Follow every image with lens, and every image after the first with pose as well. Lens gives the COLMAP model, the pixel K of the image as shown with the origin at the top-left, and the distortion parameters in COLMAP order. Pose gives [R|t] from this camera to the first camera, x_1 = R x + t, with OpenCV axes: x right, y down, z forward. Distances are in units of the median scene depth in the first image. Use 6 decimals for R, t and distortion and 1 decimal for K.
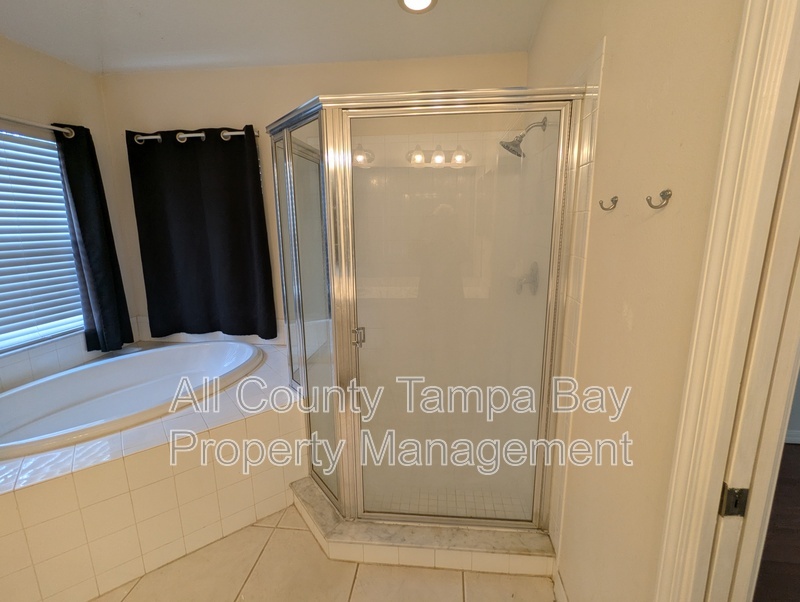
lens RADIAL K [[373.9, 0, 400.0], [0, 373.9, 301.0], [0, 0, 1]] dist [0.000032, 0.000364]
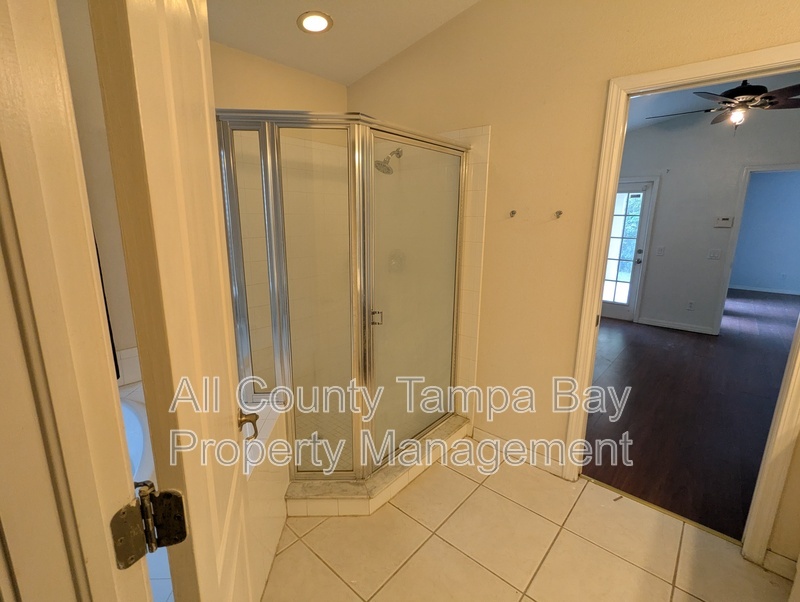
lens RADIAL K [[373.9, 0, 400.0], [0, 373.9, 301.0], [0, 0, 1]] dist [0.000032, 0.000364]
pose [[0.569587, -0.164675, 0.805266, -0.863693], [0.148268, 0.984237, 0.096401, -0.049324], [-0.808447, 0.064487, 0.585025, 0.191610]]
